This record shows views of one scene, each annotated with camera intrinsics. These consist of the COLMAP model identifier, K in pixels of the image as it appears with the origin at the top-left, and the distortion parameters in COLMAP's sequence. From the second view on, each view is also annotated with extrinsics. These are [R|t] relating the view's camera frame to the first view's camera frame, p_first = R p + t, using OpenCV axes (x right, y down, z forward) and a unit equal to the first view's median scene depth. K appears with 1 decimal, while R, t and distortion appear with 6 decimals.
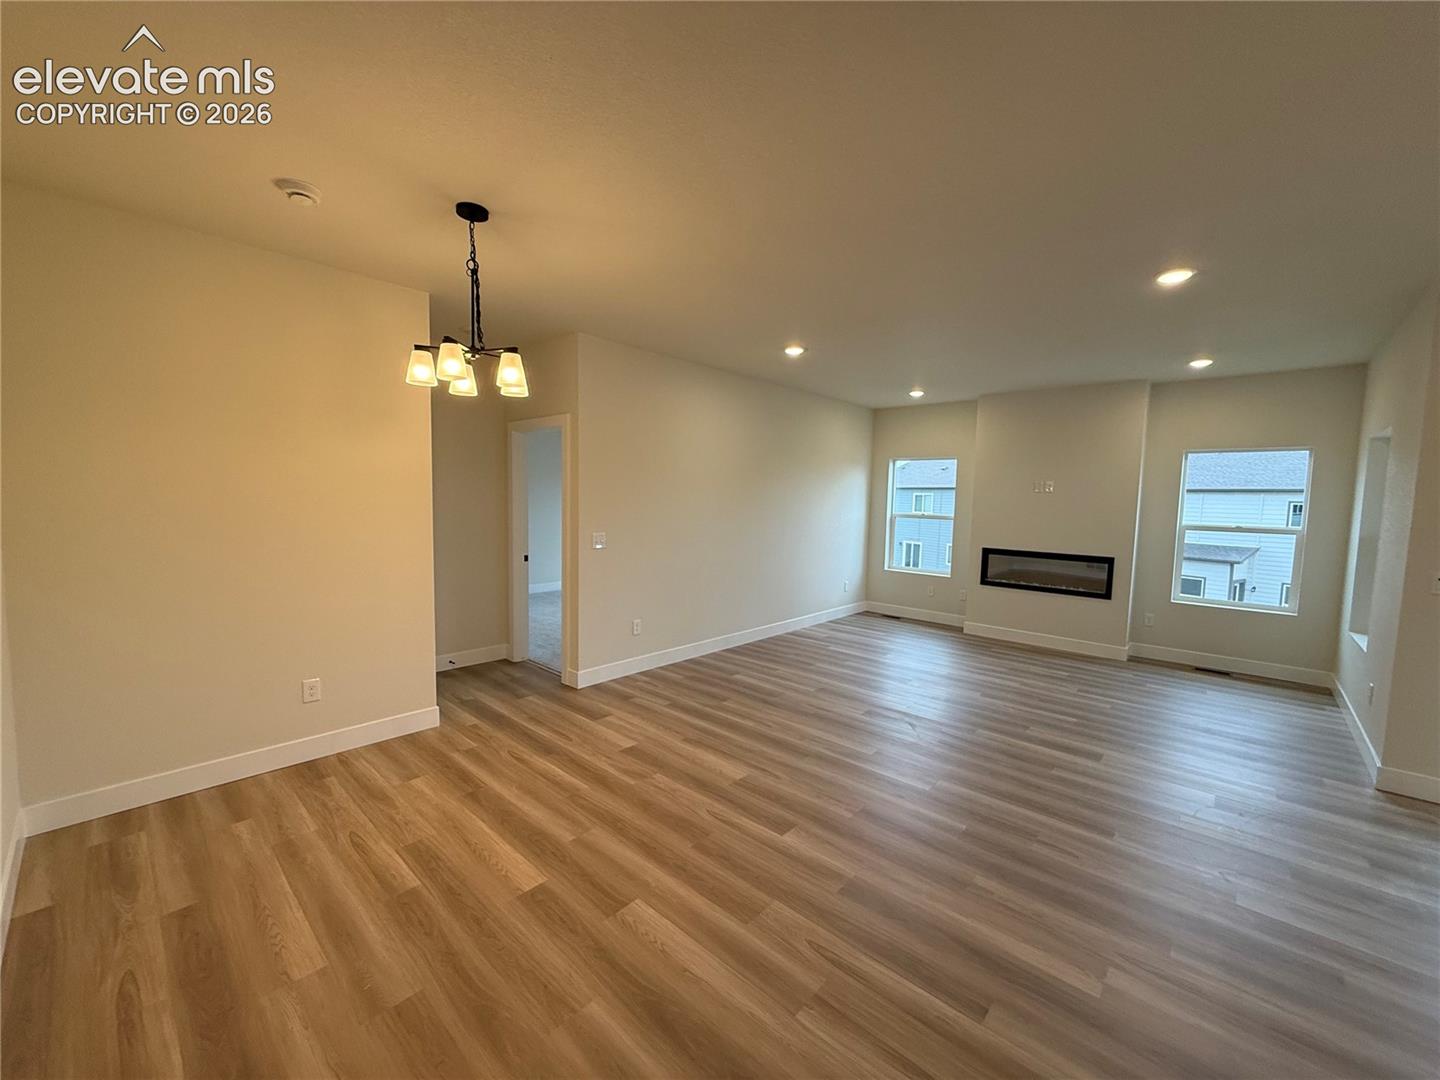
lens RADIAL K [[570.4, 0, 722.2], [0, 570.4, 543.3], [0, 0, 1]] dist [0.000665, 0.000004]
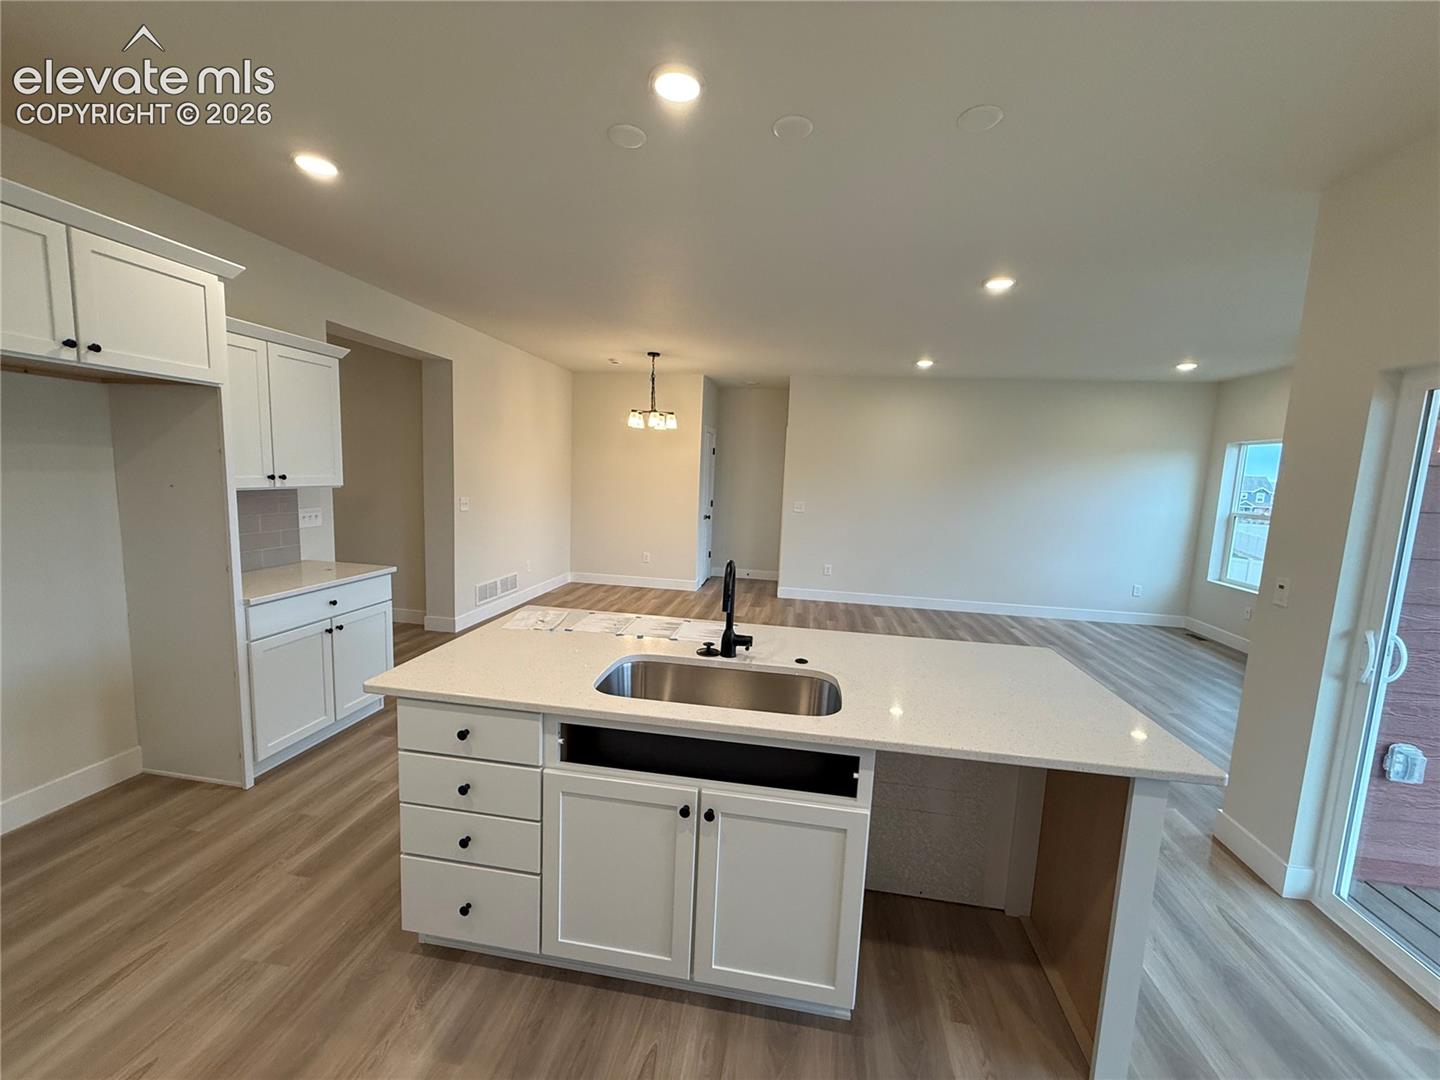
lens RADIAL K [[573.8, 0, 725.9], [0, 573.8, 540.6], [0, 0, 1]] dist [0.002441, 0.000246]
pose [[0.551193, 0.097034, -0.828716, 0.833458], [-0.095021, 0.994053, 0.053193, 0.019159], [0.828949, 0.049426, 0.557136, -0.043785]]
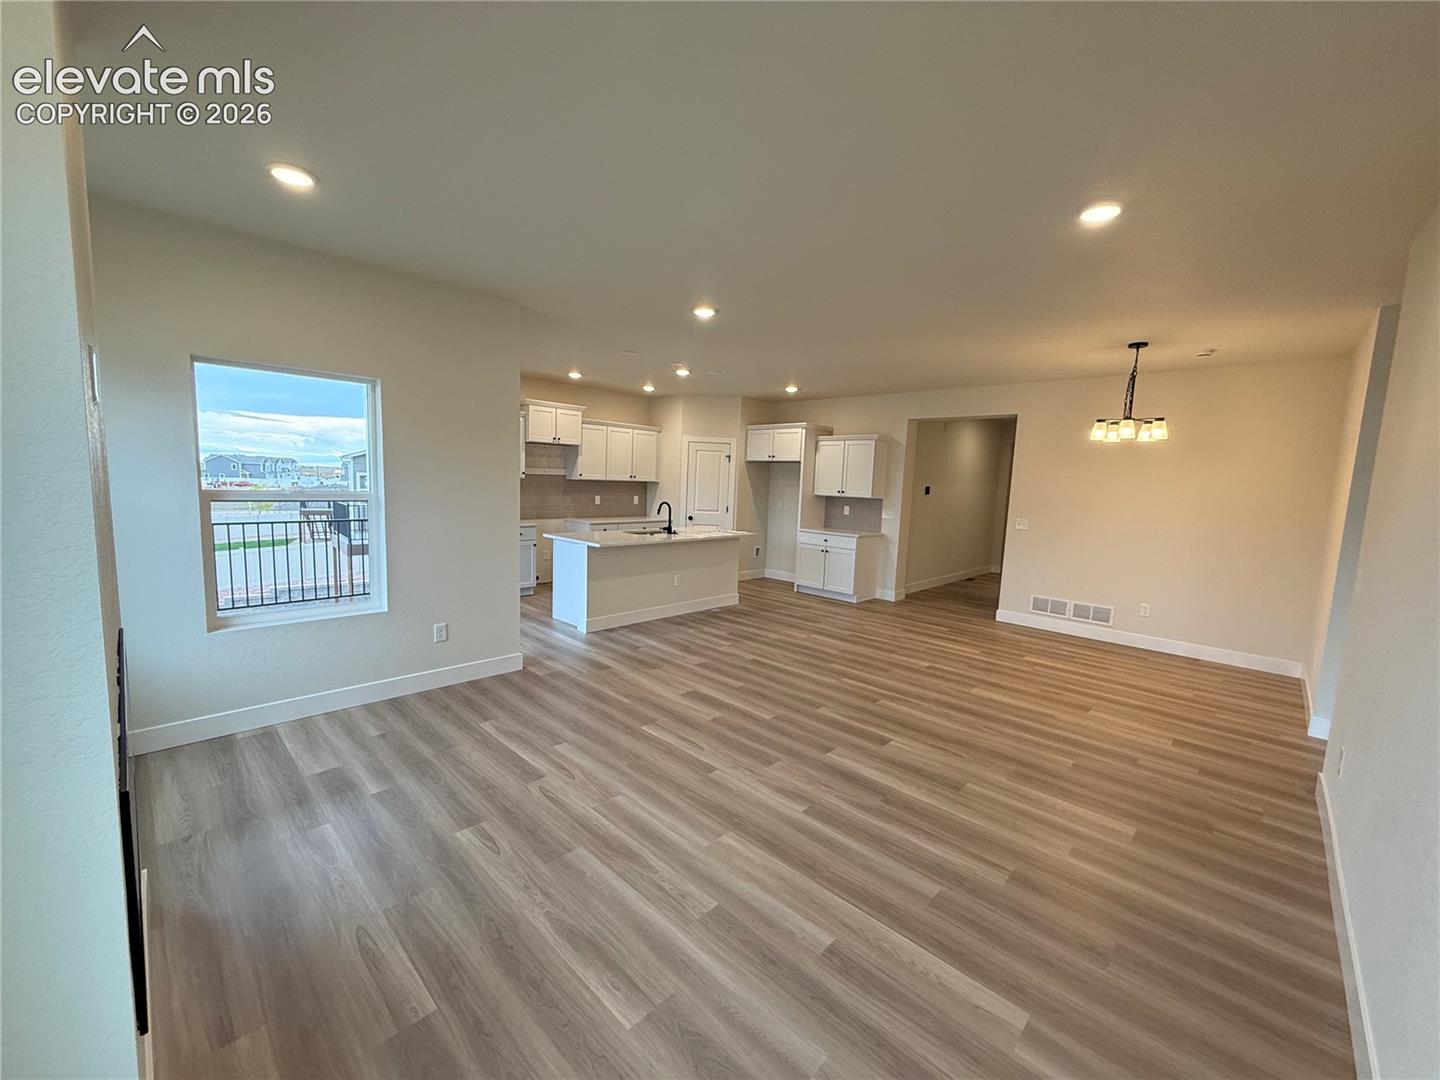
lens RADIAL K [[570.4, 0, 722.2], [0, 570.4, 543.3], [0, 0, 1]] dist [0.000665, 0.000004]
pose [[-0.997595, -0.066200, 0.020545, 0.381082], [-0.061252, 0.980686, 0.185753, -0.098351], [-0.032445, 0.184048, -0.982382, 1.366885]]
